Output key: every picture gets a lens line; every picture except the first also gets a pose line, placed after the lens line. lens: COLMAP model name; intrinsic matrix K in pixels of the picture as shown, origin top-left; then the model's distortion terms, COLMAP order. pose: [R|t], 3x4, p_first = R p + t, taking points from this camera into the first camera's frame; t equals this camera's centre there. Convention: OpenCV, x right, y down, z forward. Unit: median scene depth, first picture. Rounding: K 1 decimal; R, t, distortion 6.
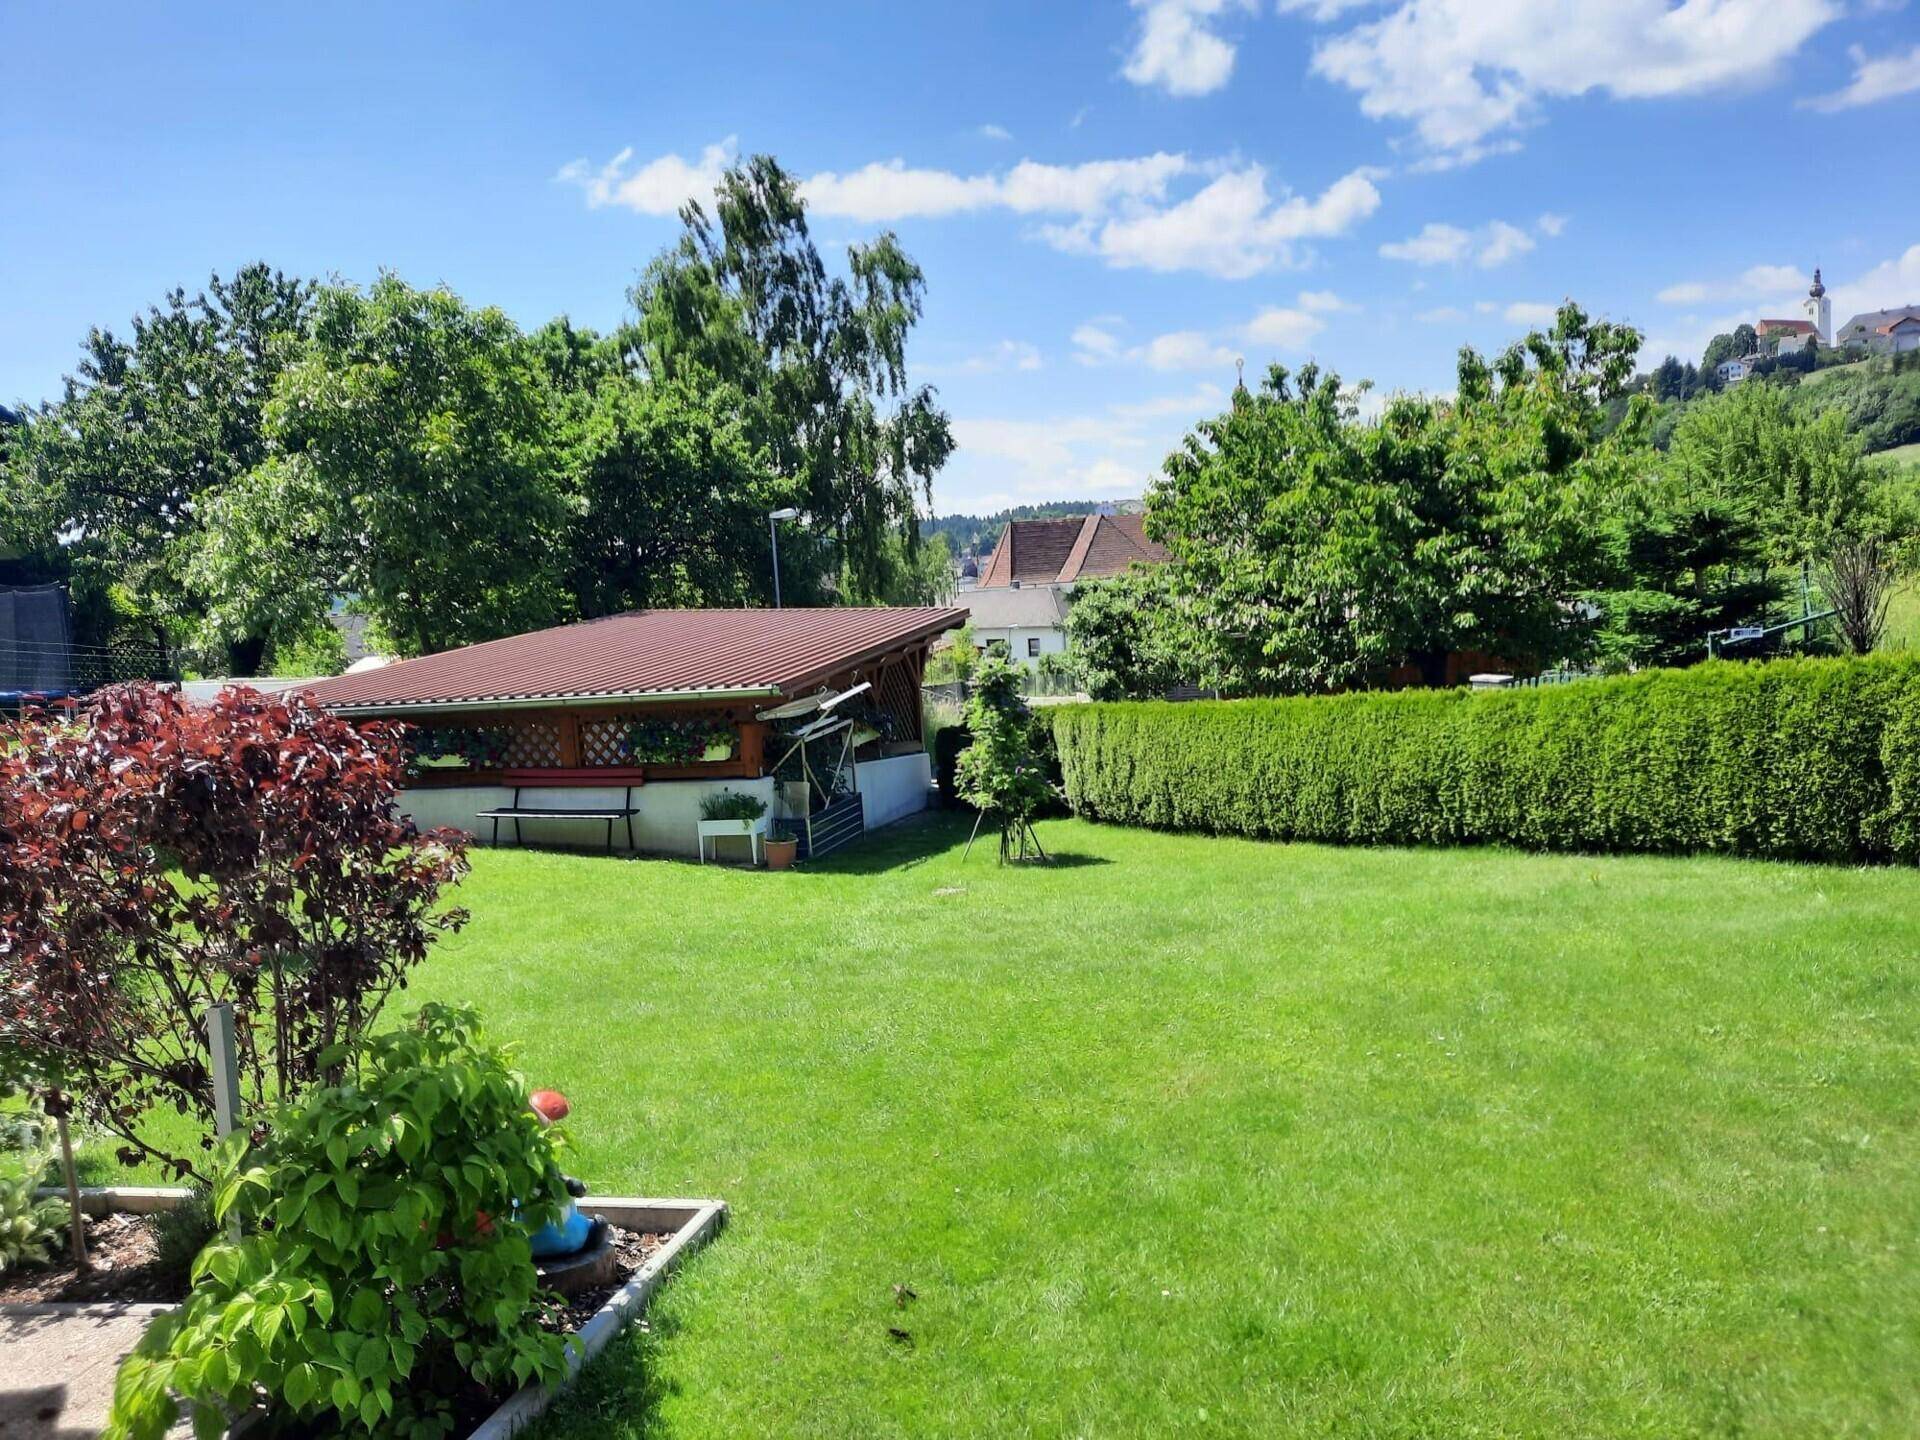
lens RADIAL K [[1394.2, 0, 981.0], [0, 1394.2, 721.9], [0, 0, 1]] dist [0.050500, -0.052766]
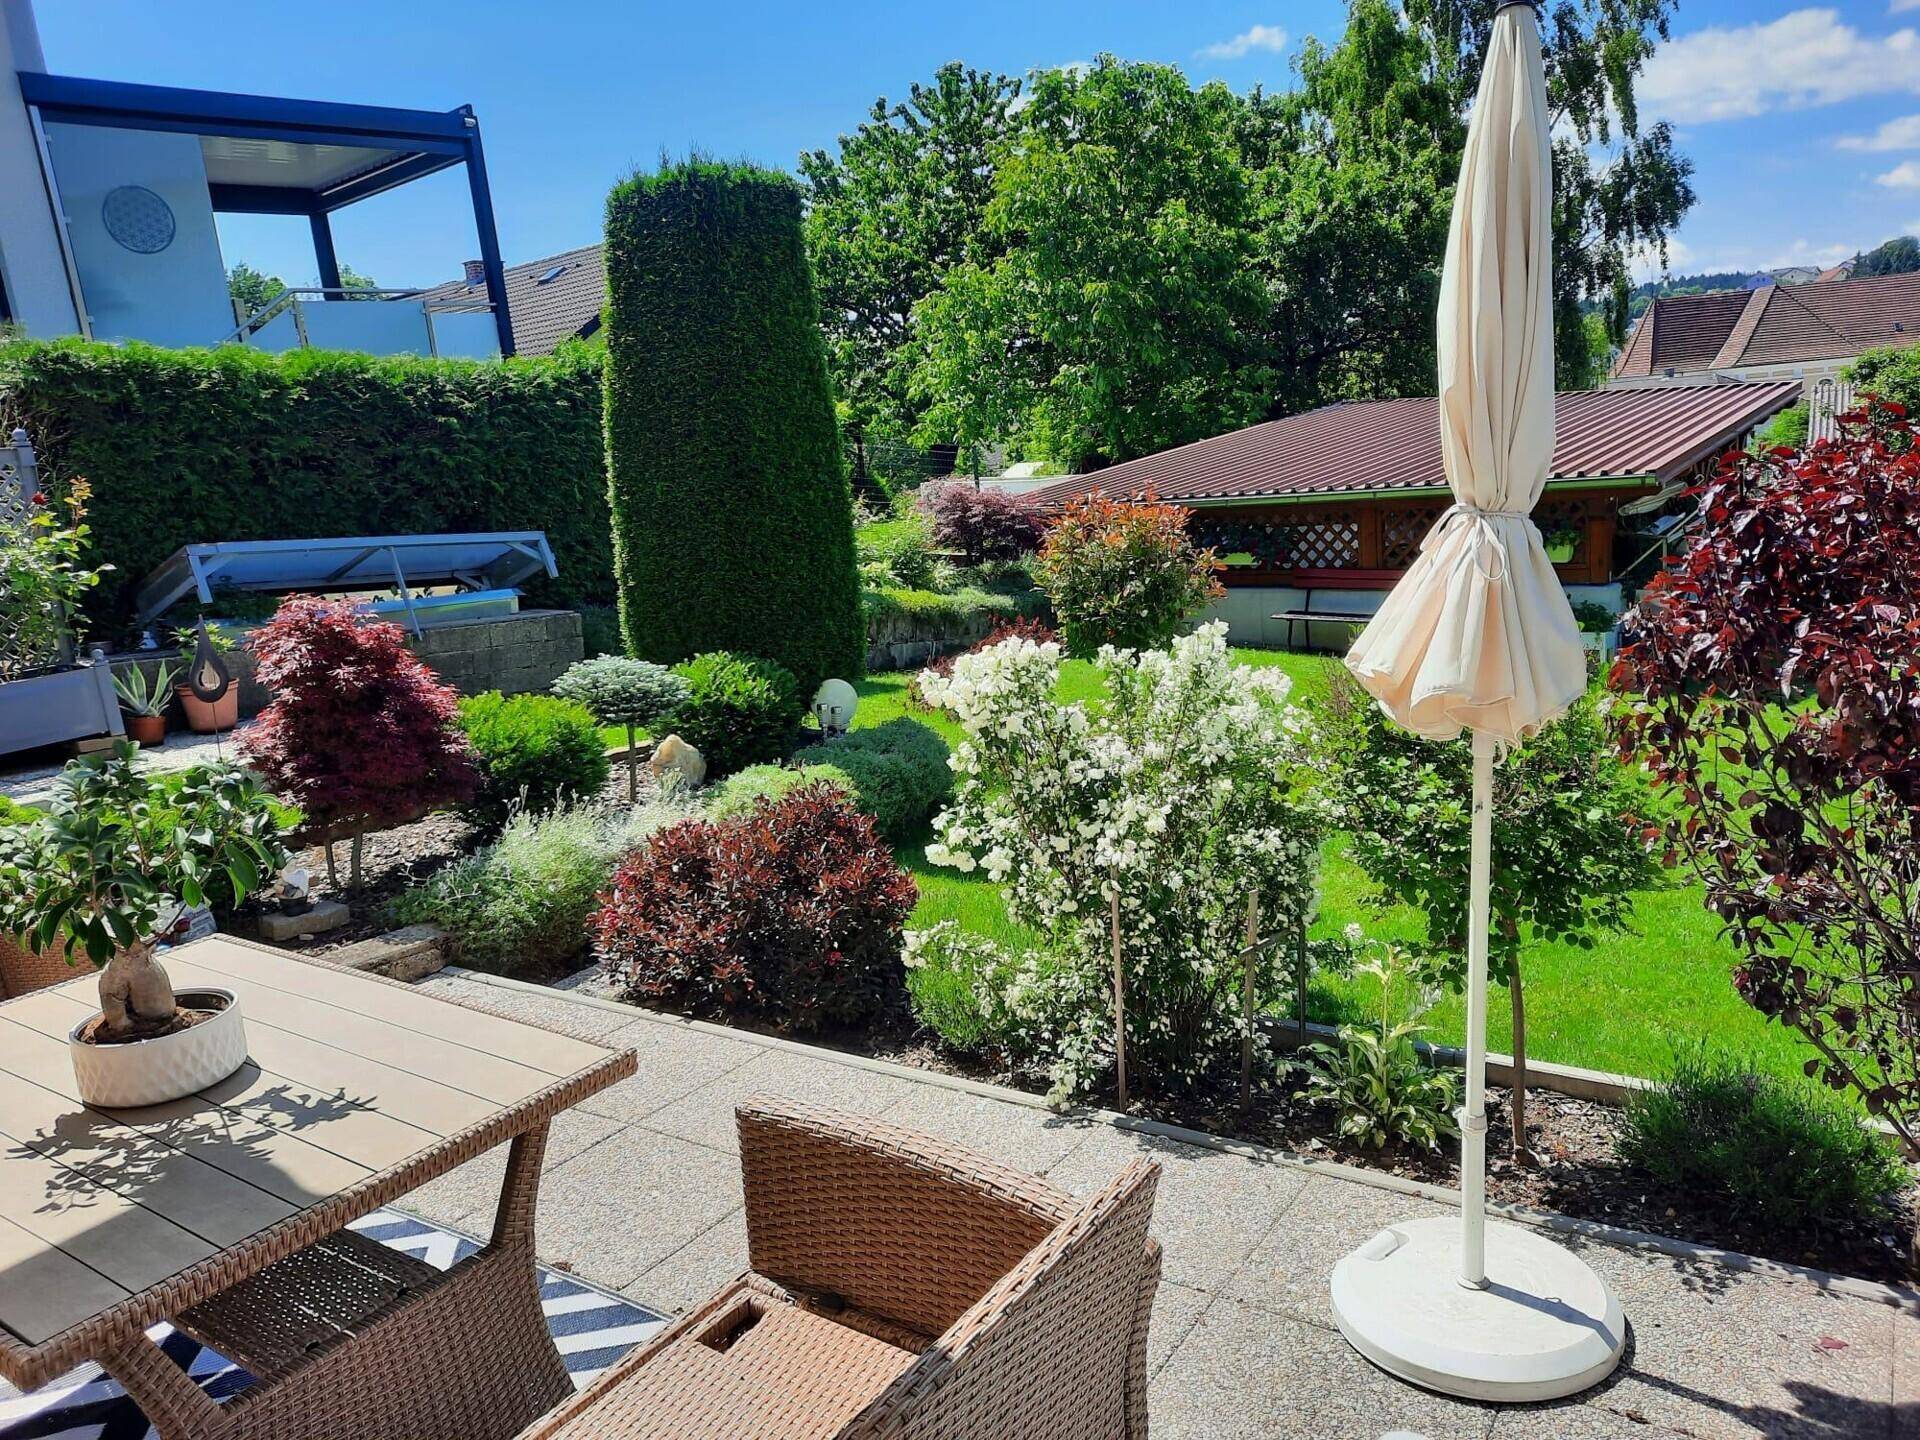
lens RADIAL K [[1394.2, 0, 958.1], [0, 1394.2, 716.3], [0, 0, 1]] dist [0.050500, -0.052766]
pose [[0.920448, 0.060886, -0.386095, -0.145017], [-0.010078, 0.991162, 0.132277, 0.007963], [0.390736, -0.117863, 0.912926, 0.037802]]
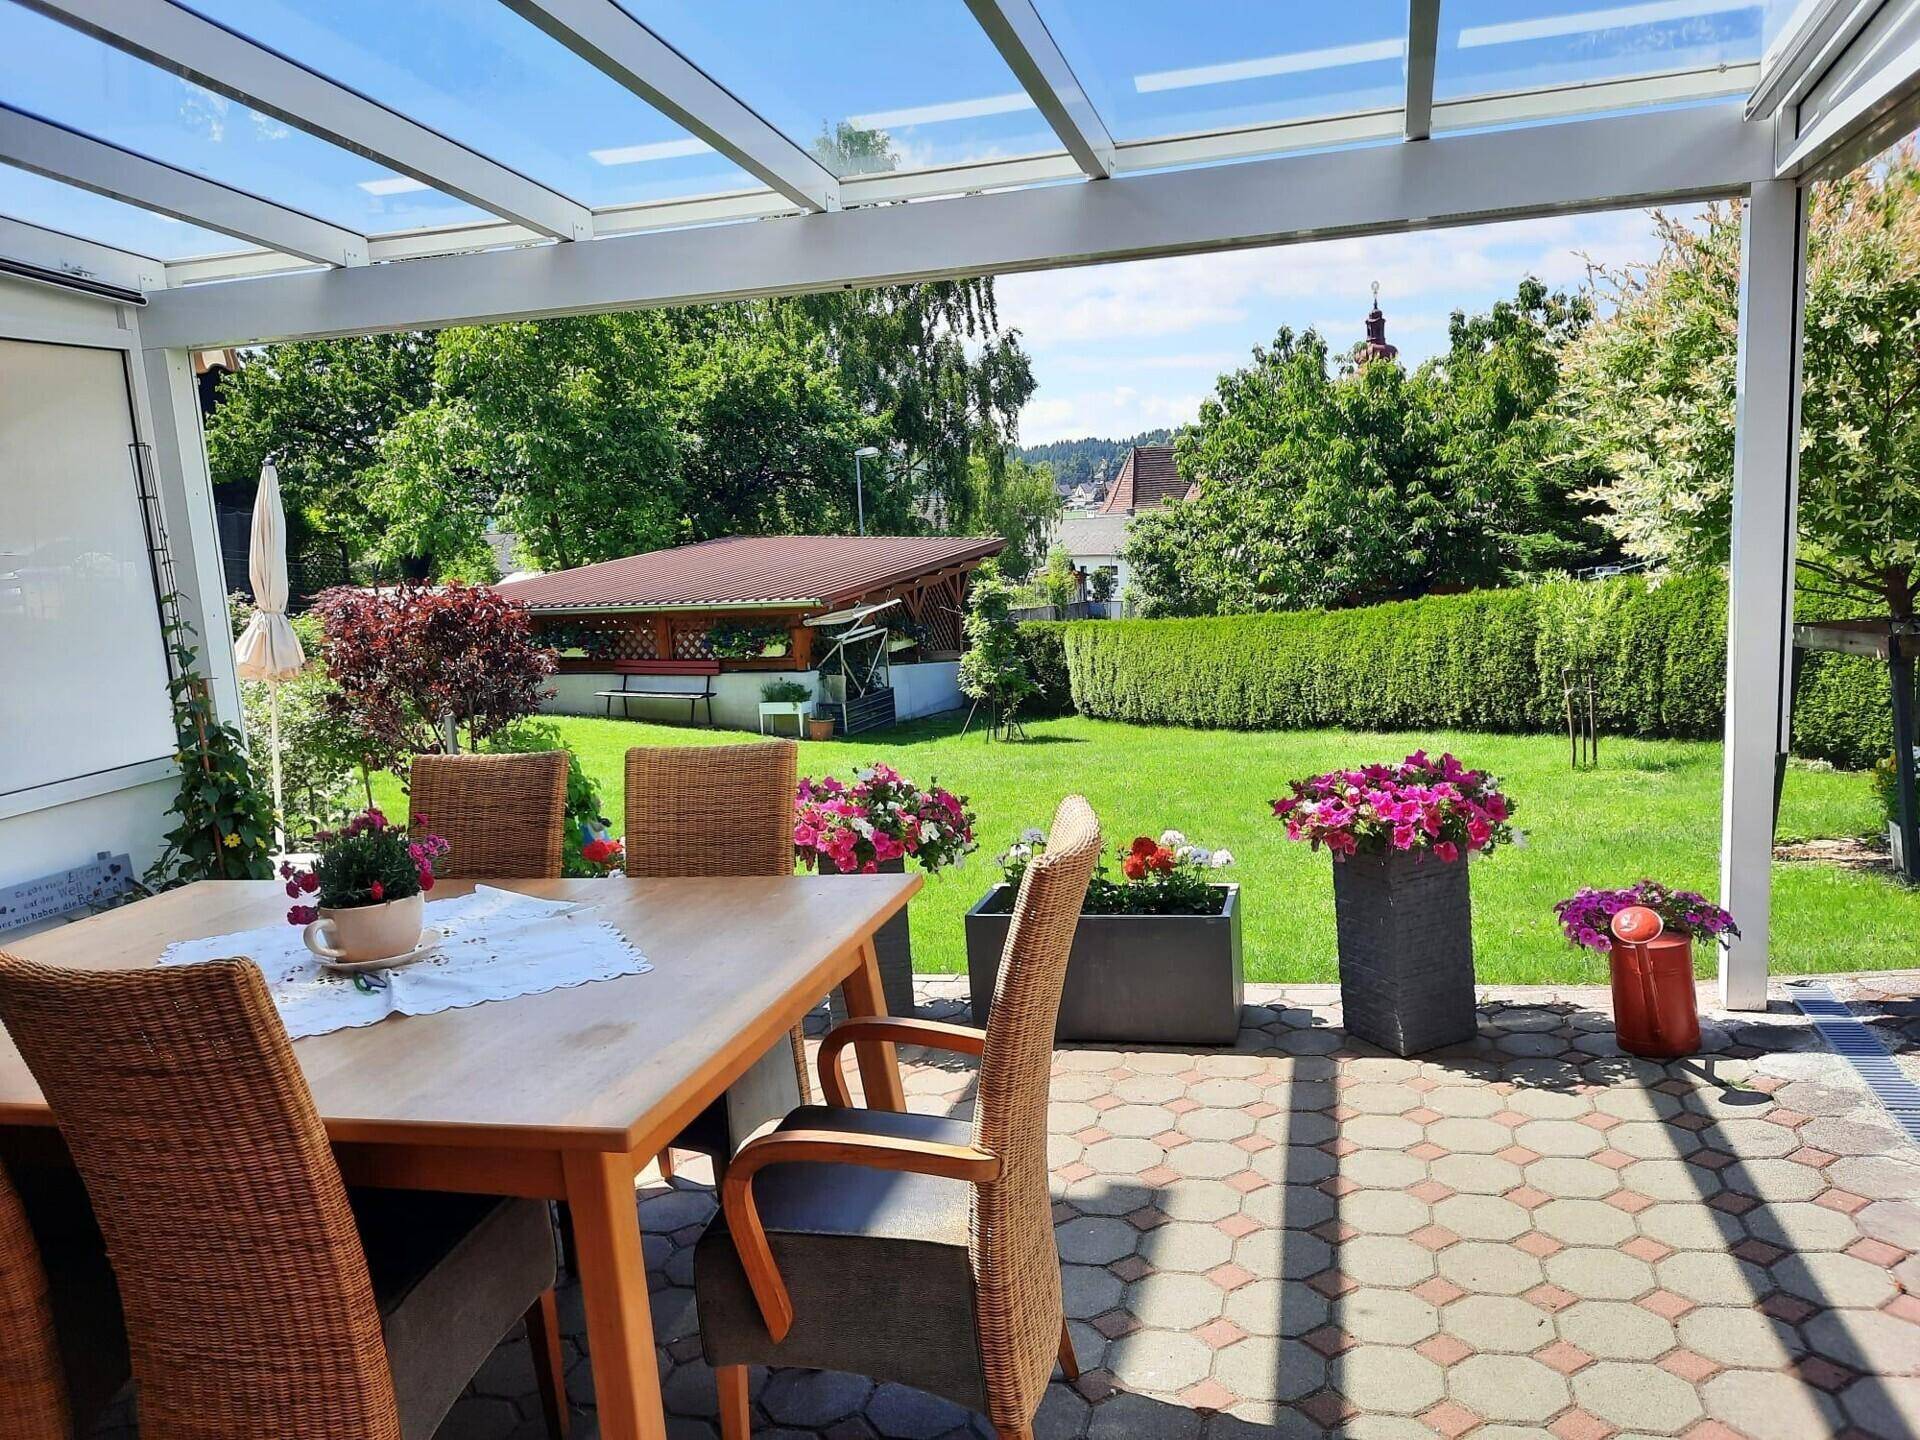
lens RADIAL K [[1435.4, 0, 990.7], [0, 1435.4, 740.4], [0, 0, 1]] dist [0.022022, 0.005180]
pose [[0.995303, 0.028152, -0.092625, 0.102790], [-0.022289, 0.997718, 0.063733, 0.012380], [0.094208, -0.061369, 0.993659, -0.230827]]
